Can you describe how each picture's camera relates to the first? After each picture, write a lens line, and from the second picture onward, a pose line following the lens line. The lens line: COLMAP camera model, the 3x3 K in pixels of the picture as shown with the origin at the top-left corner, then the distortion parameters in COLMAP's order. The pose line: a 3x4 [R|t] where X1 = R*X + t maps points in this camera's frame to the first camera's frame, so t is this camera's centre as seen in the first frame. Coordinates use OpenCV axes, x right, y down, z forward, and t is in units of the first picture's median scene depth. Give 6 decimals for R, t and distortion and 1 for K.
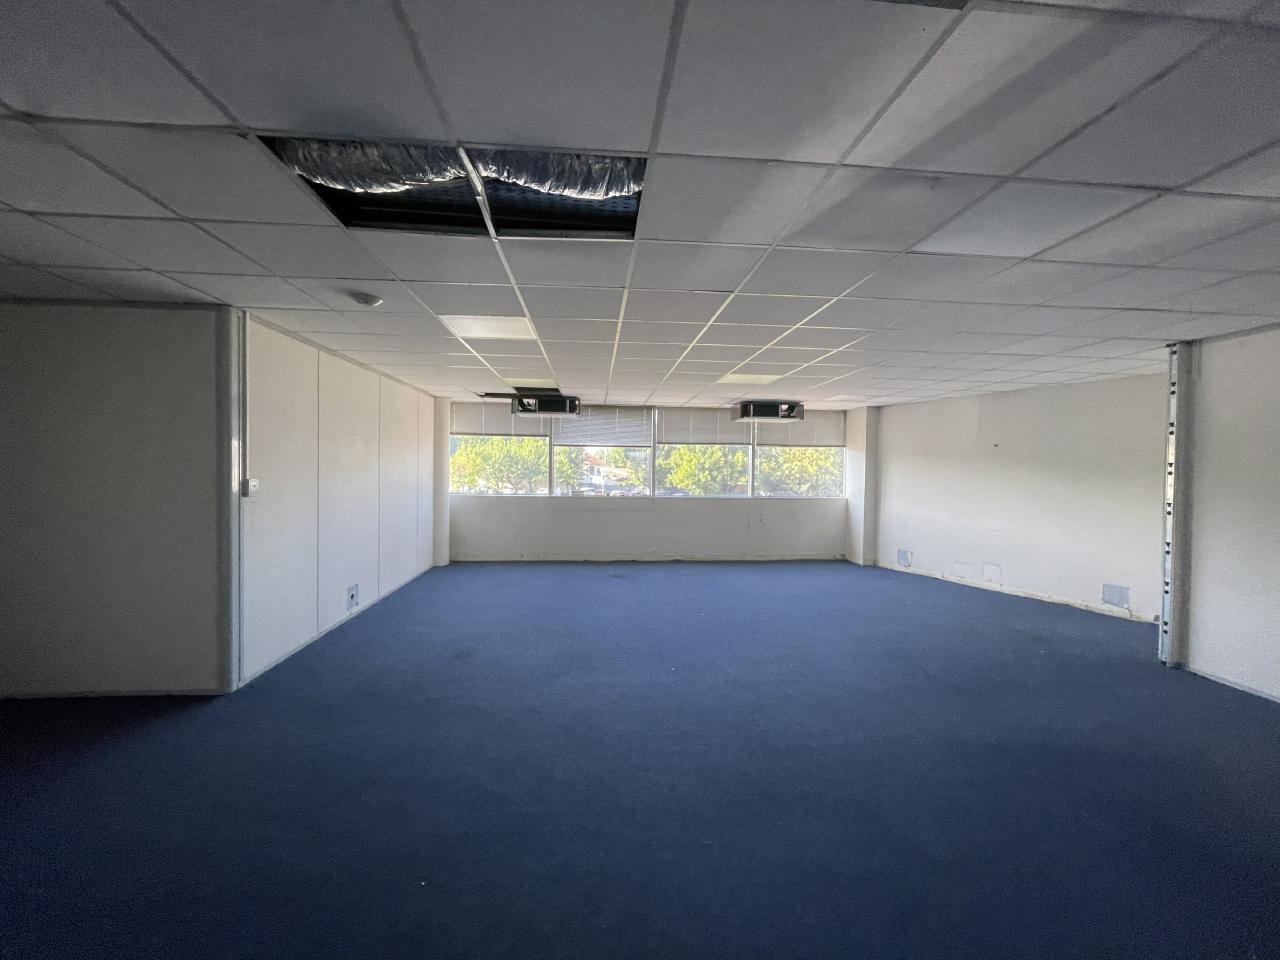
lens RADIAL K [[510.8, 0, 646.3], [0, 510.8, 478.9], [0, 0, 1]] dist [-0.003459, -0.000372]
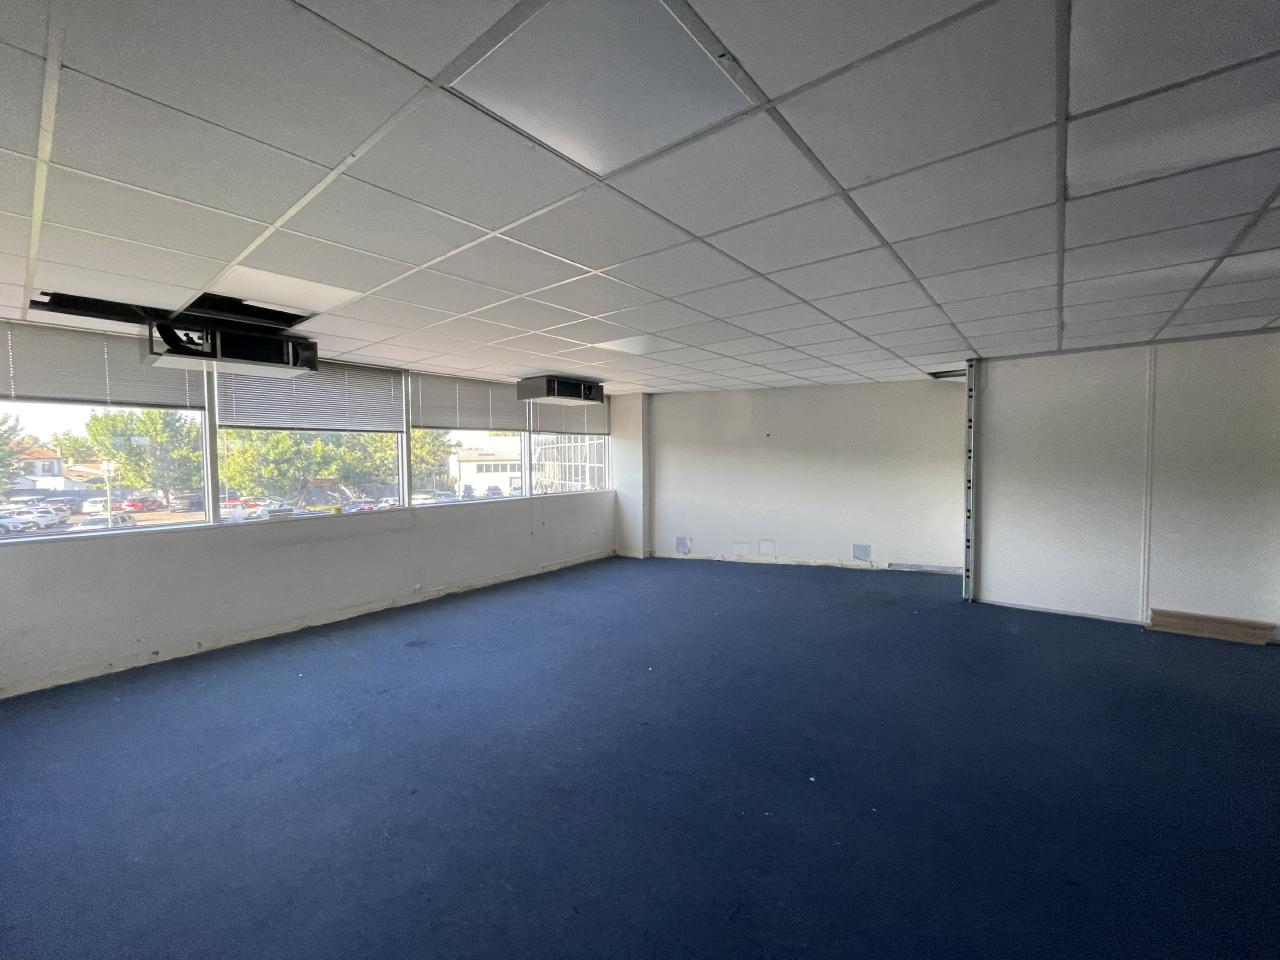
lens RADIAL K [[510.8, 0, 646.3], [0, 510.8, 478.9], [0, 0, 1]] dist [-0.003459, -0.000372]
pose [[0.705921, -0.051274, 0.706433, -0.245146], [0.034794, 0.998683, 0.037717, -0.016941], [-0.707436, -0.002046, 0.706775, 0.317416]]
